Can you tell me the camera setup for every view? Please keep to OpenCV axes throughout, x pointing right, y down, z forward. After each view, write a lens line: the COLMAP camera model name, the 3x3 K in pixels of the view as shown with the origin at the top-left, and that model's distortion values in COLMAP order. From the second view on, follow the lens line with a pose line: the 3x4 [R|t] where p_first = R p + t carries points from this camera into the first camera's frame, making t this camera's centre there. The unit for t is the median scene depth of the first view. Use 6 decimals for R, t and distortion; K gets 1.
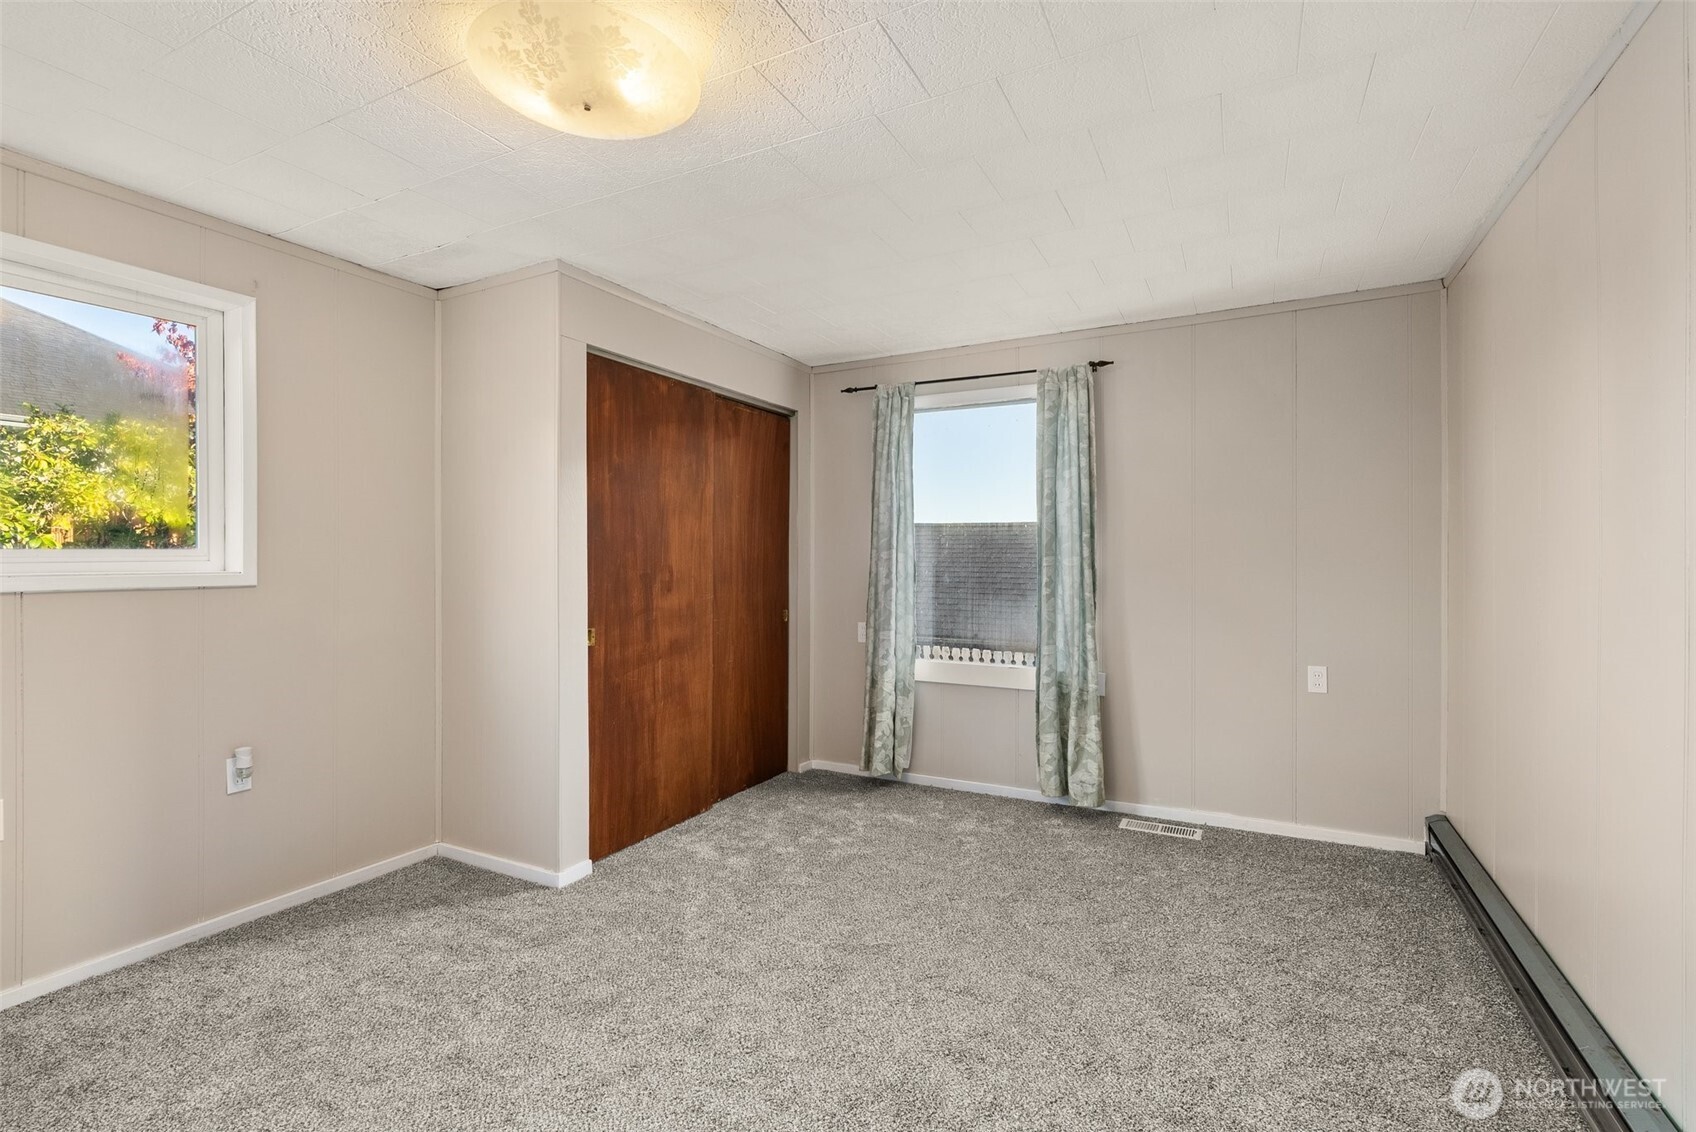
lens RADIAL K [[771.3, 0, 846.4], [0, 771.3, 557.2], [0, 0, 1]] dist [-0.005643, 0.000290]
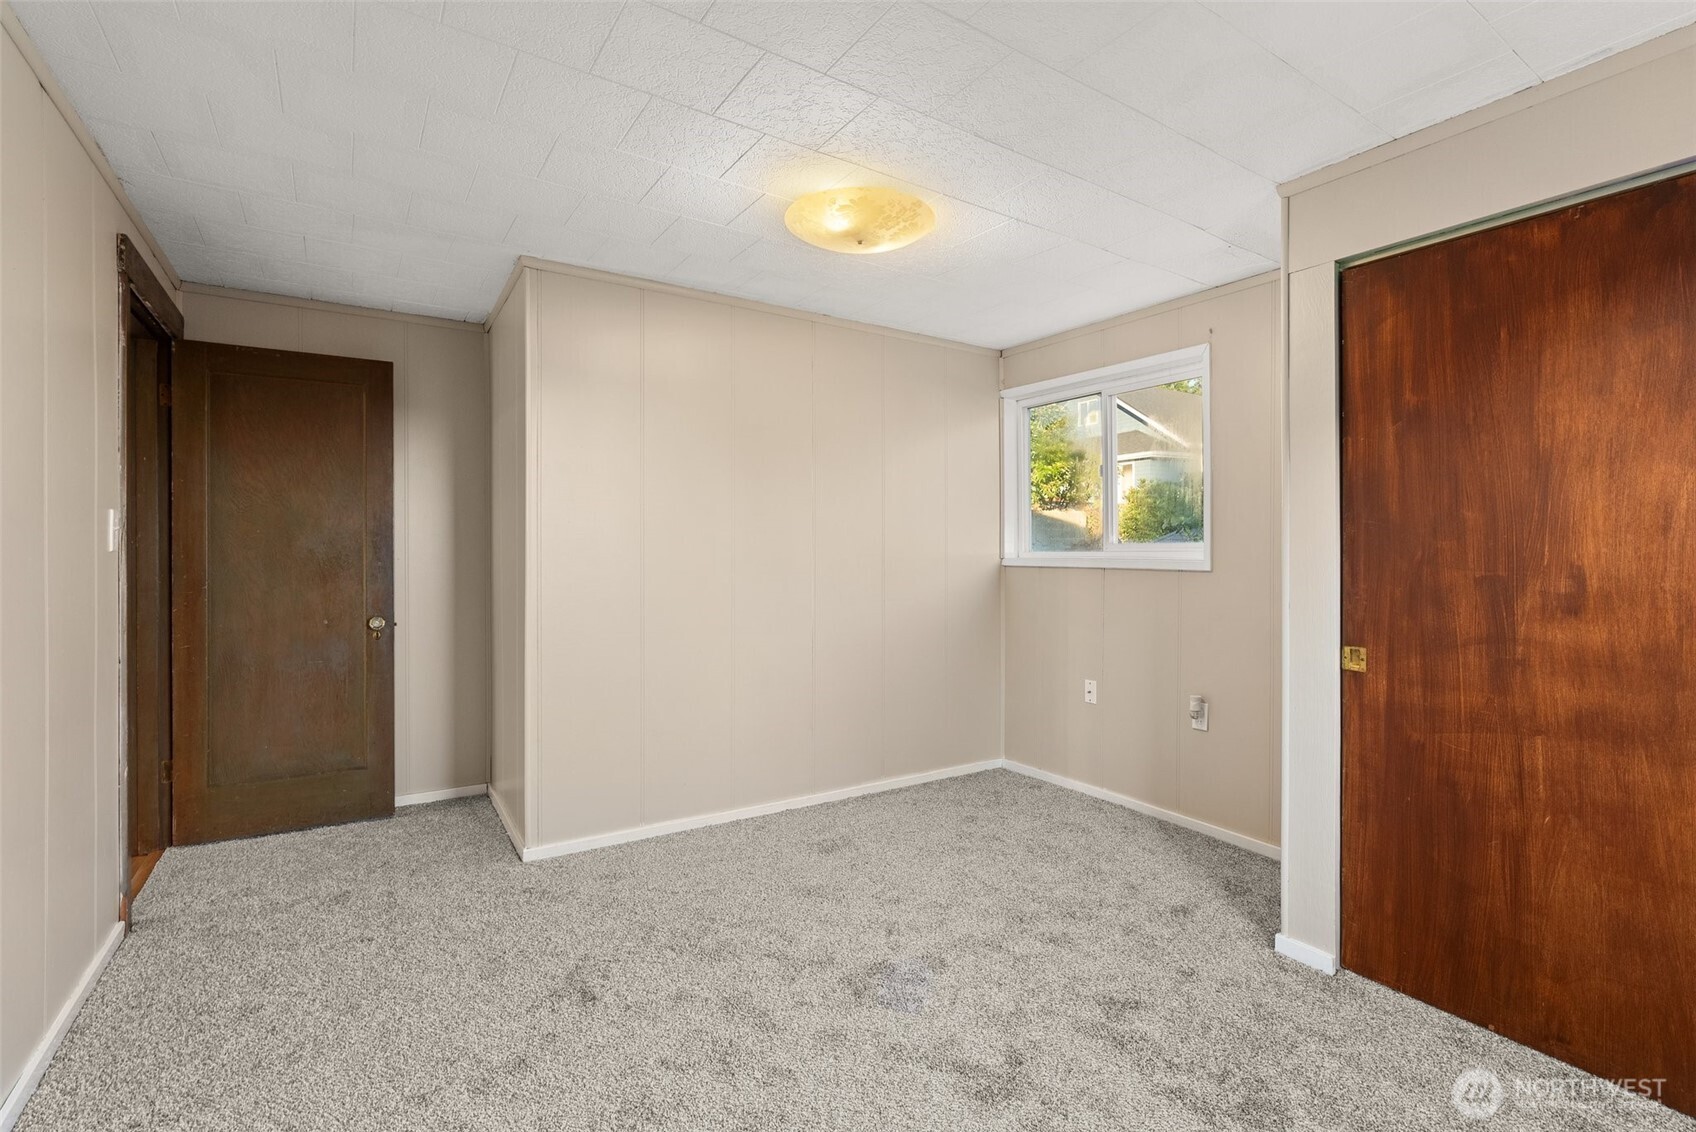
lens RADIAL K [[771.3, 0, 845.2], [0, 771.3, 557.5], [0, 0, 1]] dist [-0.005643, 0.000290]
pose [[-0.490461, 0.006105, -0.871442, 0.492825], [-0.008910, 0.999888, 0.012020, 0.004140], [0.871417, 0.013660, -0.490352, 0.868318]]
